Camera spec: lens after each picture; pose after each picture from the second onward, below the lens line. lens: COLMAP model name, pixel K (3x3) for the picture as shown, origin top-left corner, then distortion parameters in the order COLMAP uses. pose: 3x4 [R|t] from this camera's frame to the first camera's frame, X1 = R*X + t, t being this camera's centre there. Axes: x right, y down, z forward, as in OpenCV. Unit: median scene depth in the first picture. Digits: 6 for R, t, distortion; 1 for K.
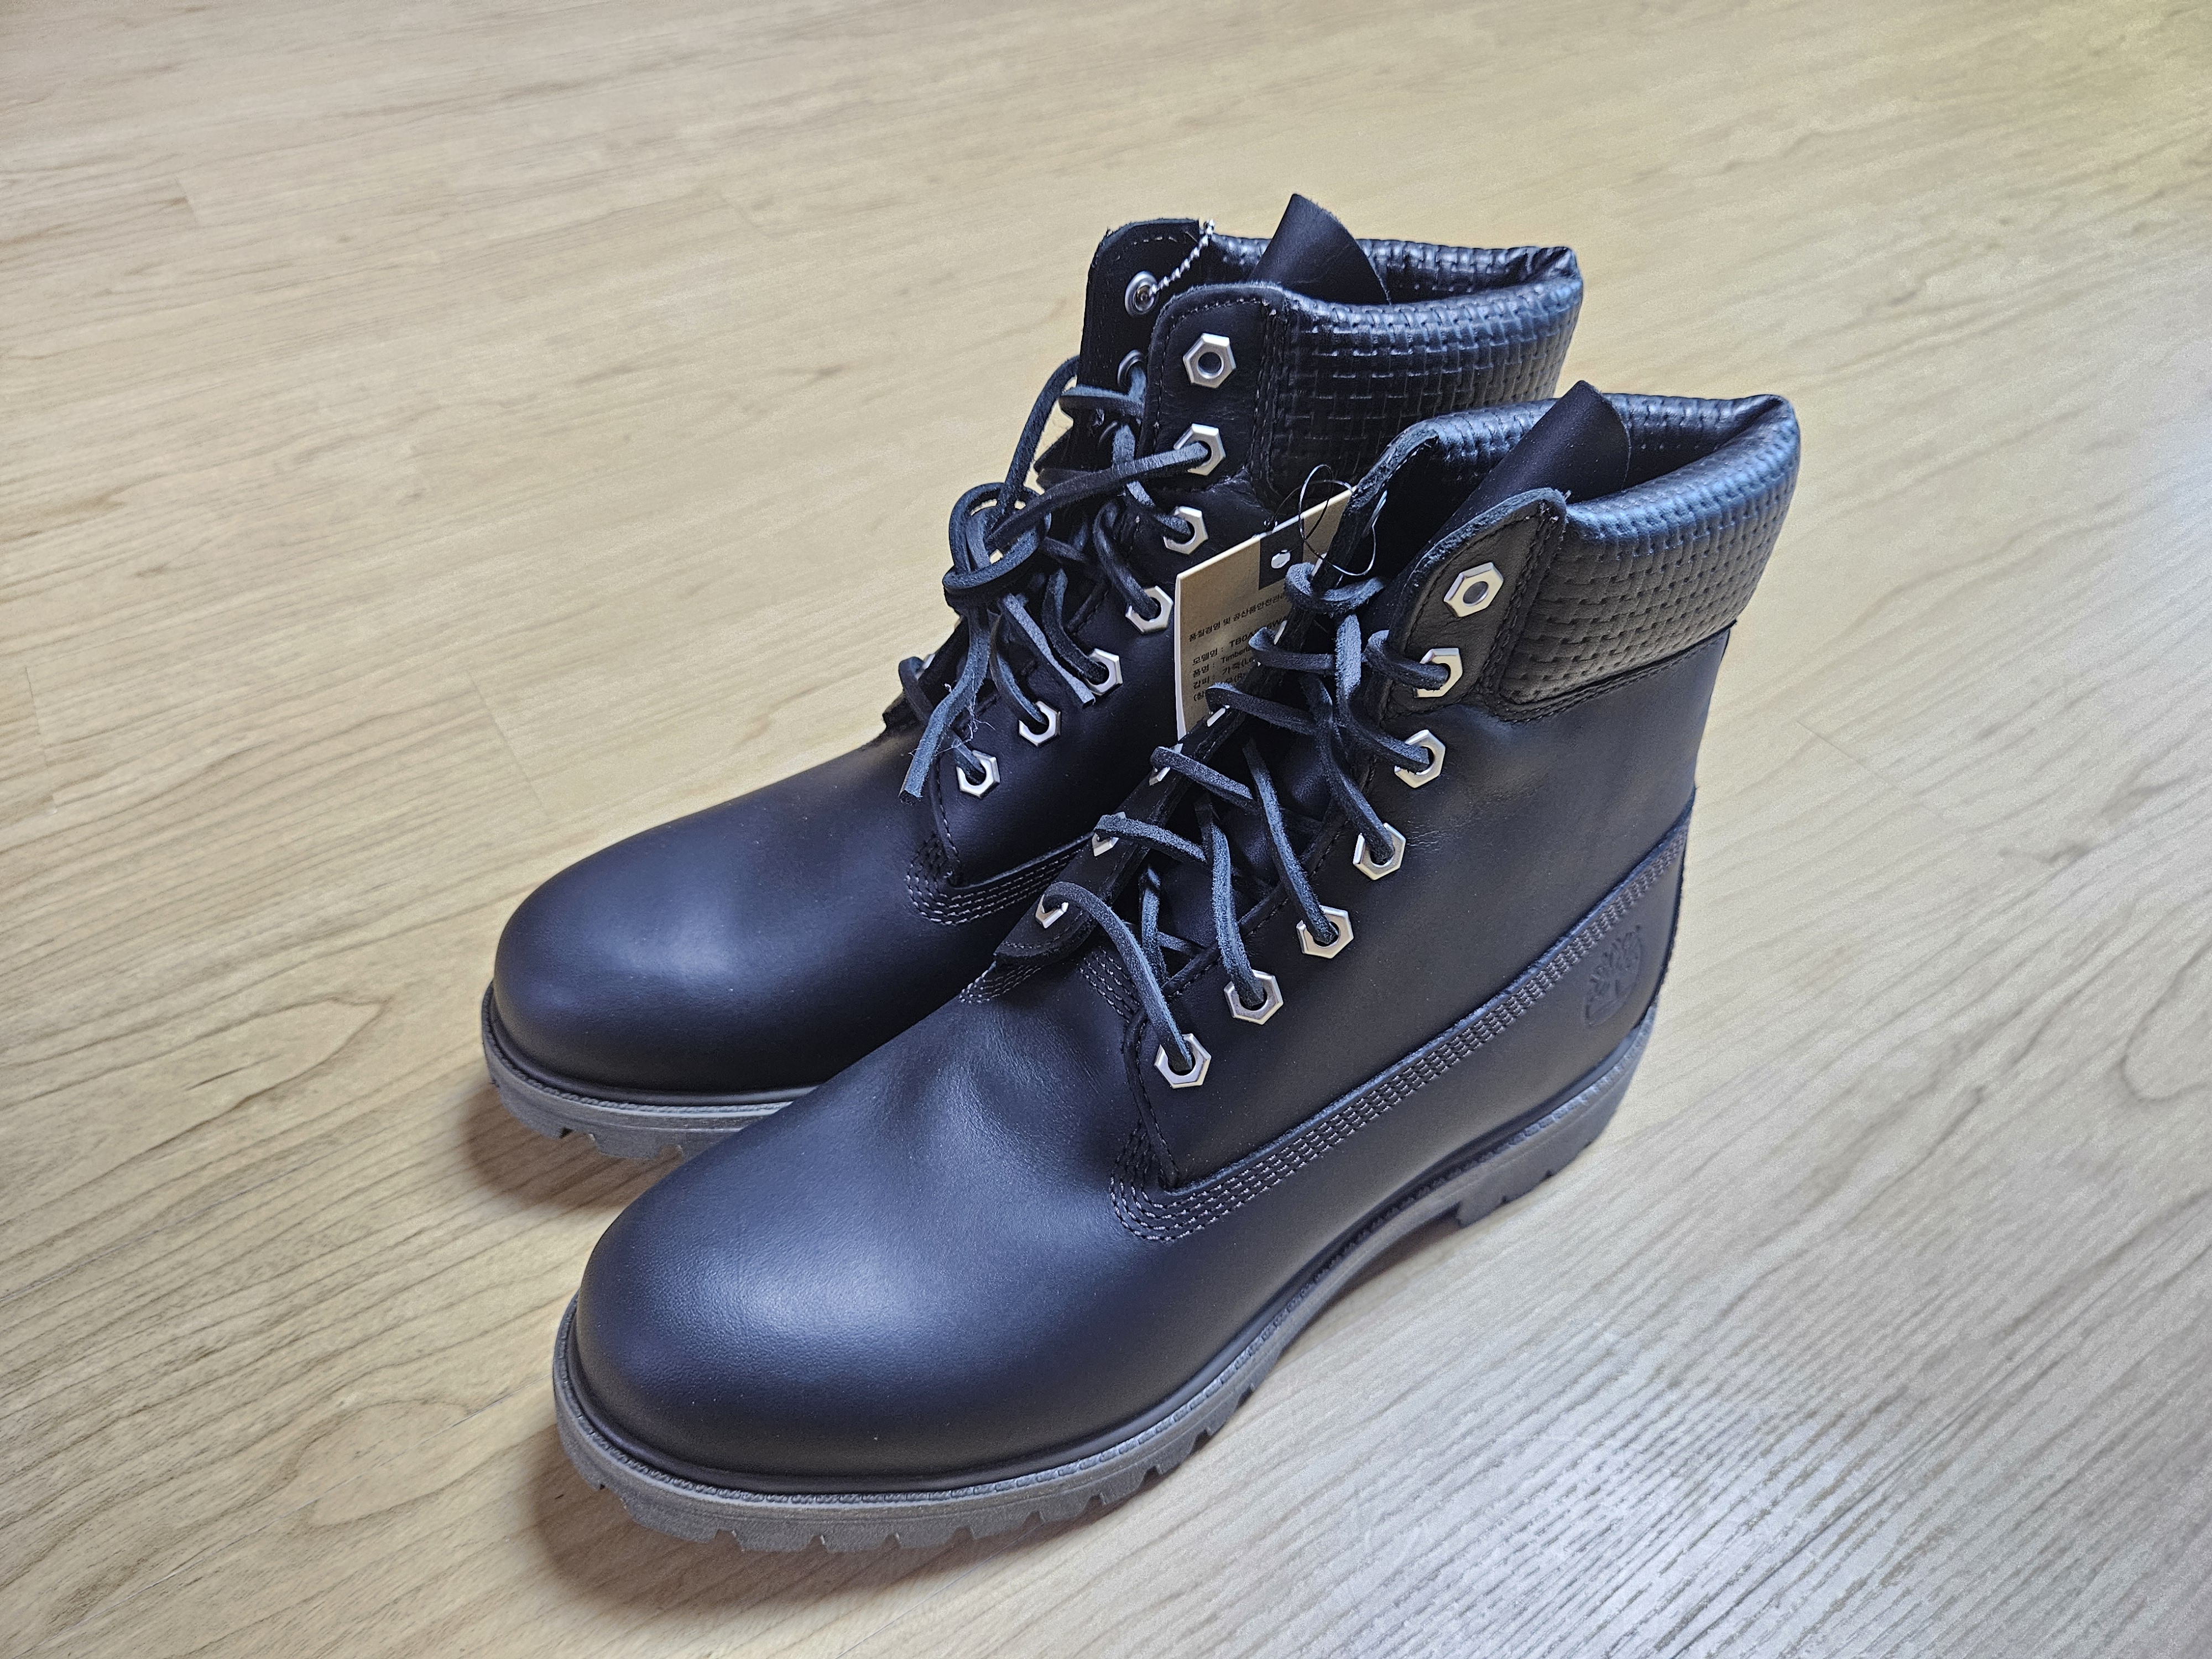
lens RADIAL K [[1486.3, 0, 1088.7], [0, 1486.3, 826.3], [0, 0, 1]] dist [0.033846, -0.040634]
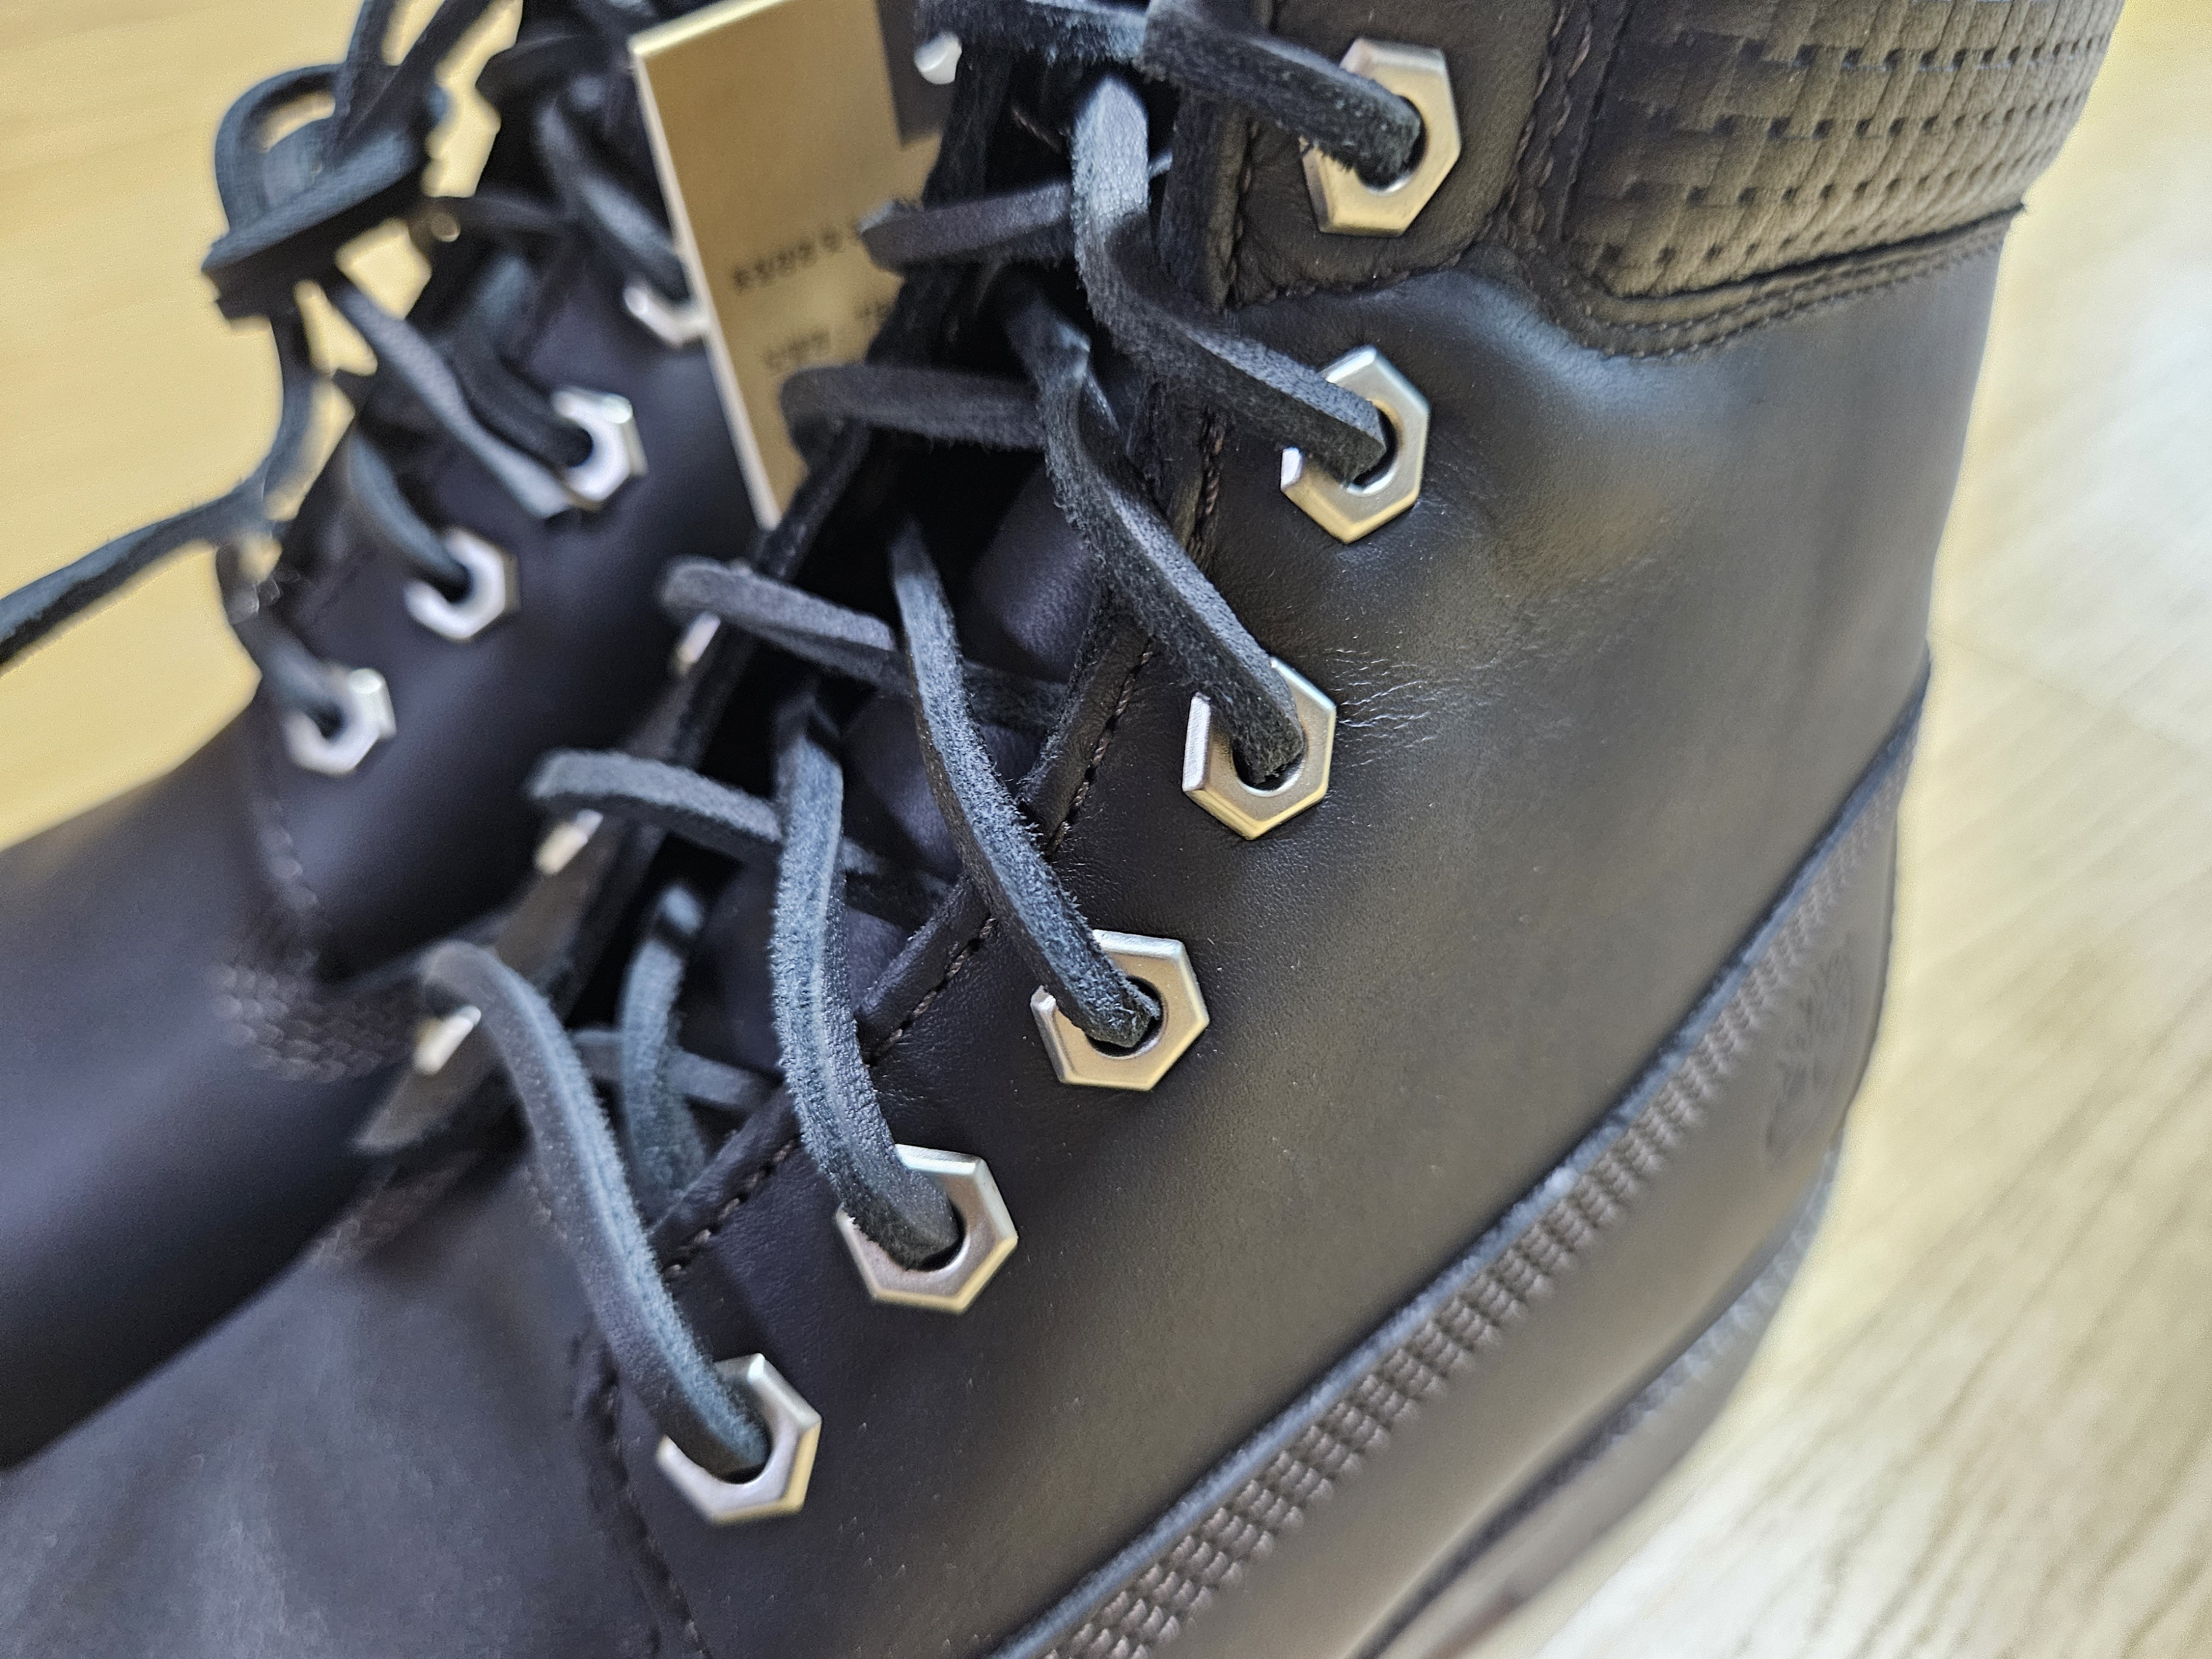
lens RADIAL K [[1526.7, 0, 1091.3], [0, 1526.7, 825.0], [0, 0, 1]] dist [0.022804, -0.041509]
pose [[0.994232, -0.082439, 0.068600, 0.128876], [0.086511, 0.994522, -0.058666, 0.048015], [-0.063387, 0.064263, 0.995918, 0.643886]]
